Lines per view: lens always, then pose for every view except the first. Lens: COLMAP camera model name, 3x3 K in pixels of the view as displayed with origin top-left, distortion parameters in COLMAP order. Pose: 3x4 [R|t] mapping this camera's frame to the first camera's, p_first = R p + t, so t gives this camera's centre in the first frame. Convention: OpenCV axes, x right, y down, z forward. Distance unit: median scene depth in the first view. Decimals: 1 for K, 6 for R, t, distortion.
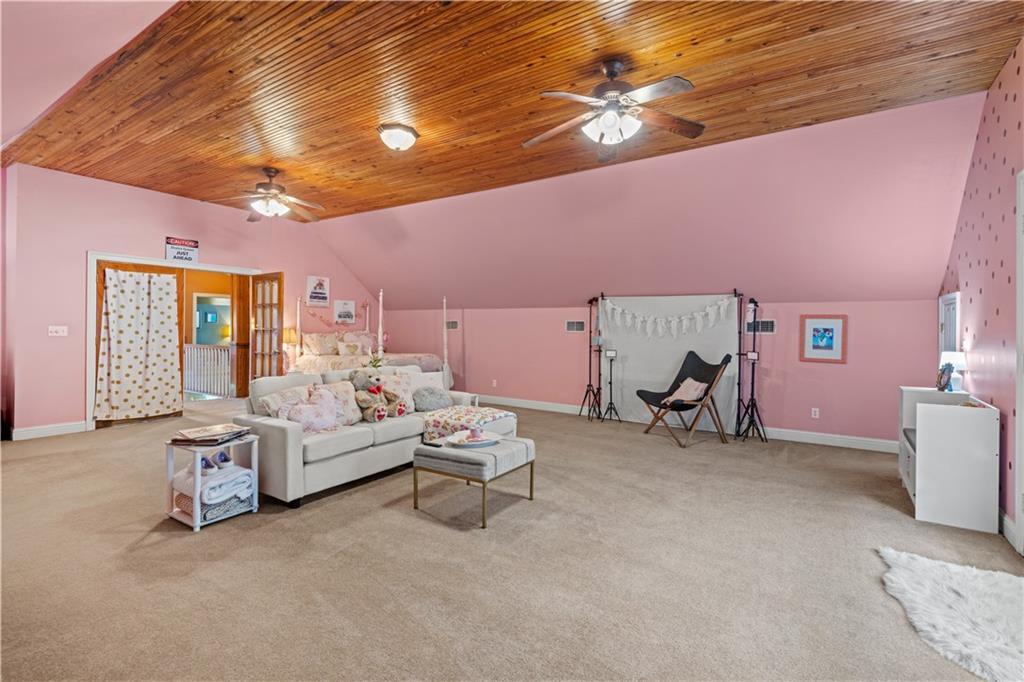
lens RADIAL K [[469.9, 0, 518.0], [0, 469.9, 332.1], [0, 0, 1]] dist [0.001843, -0.004559]
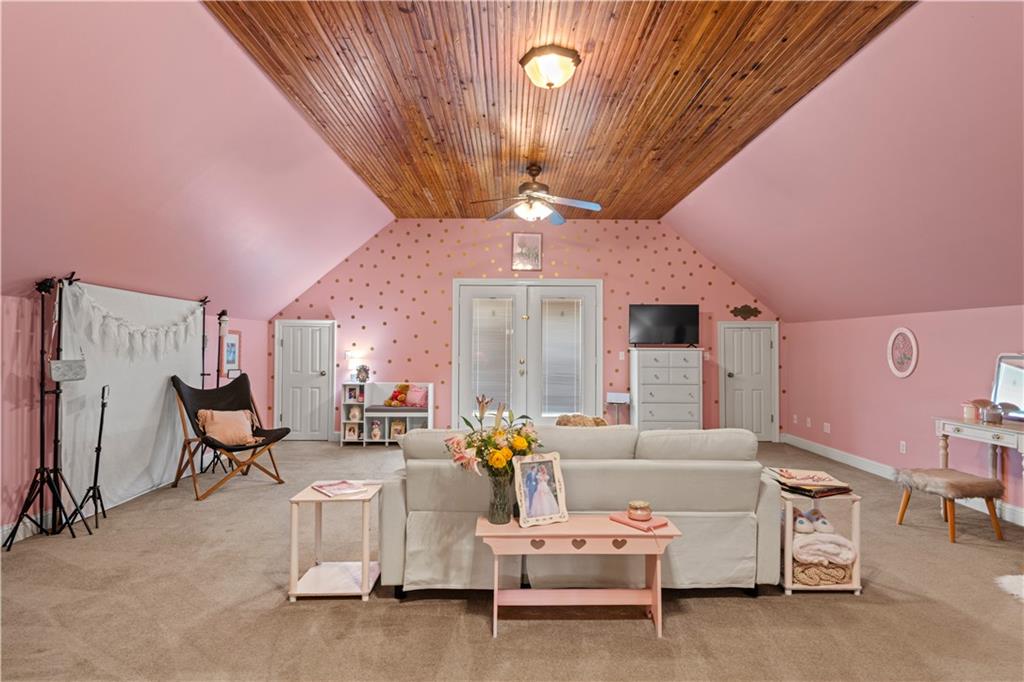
lens RADIAL K [[533.0, 0, 508.3], [0, 533.0, 339.7], [0, 0, 1]] dist [0.002677, -0.004461]
pose [[-0.532583, -0.002393, 0.846374, -0.584341], [-0.003439, 0.999994, 0.000664, -0.016732], [-0.846371, -0.002557, -0.532588, 0.975993]]
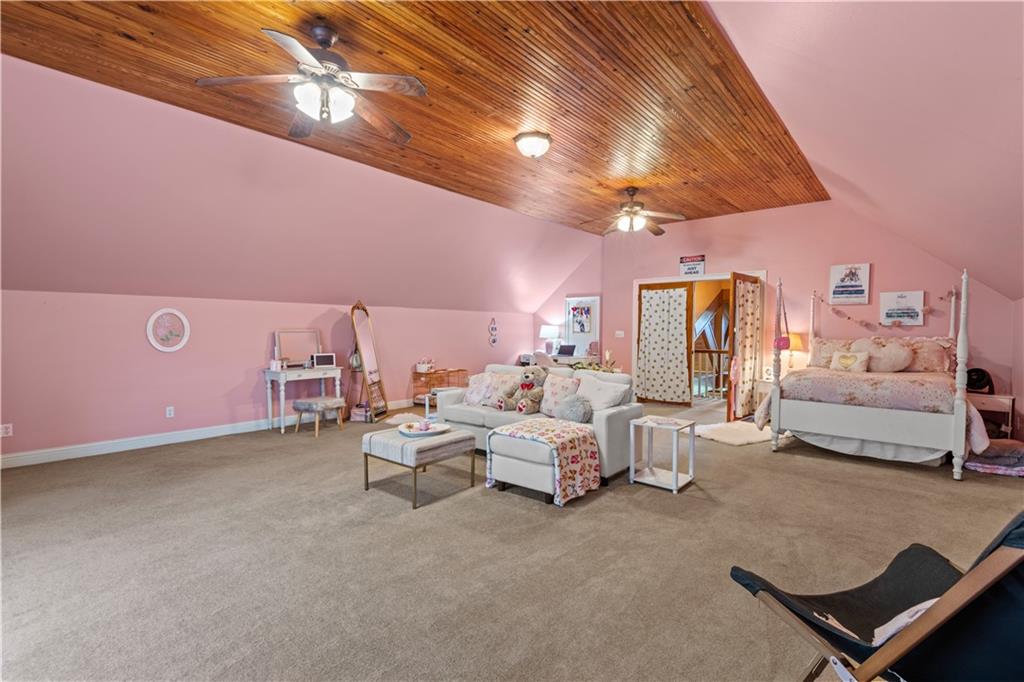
lens RADIAL K [[469.9, 0, 516.8], [0, 469.9, 346.3], [0, 0, 1]] dist [0.001843, -0.004559]
pose [[-0.141927, 0.024475, -0.989575, 0.522020], [-0.012374, 0.999572, 0.026497, 0.000490], [0.989800, 0.016006, -0.141563, 0.749959]]
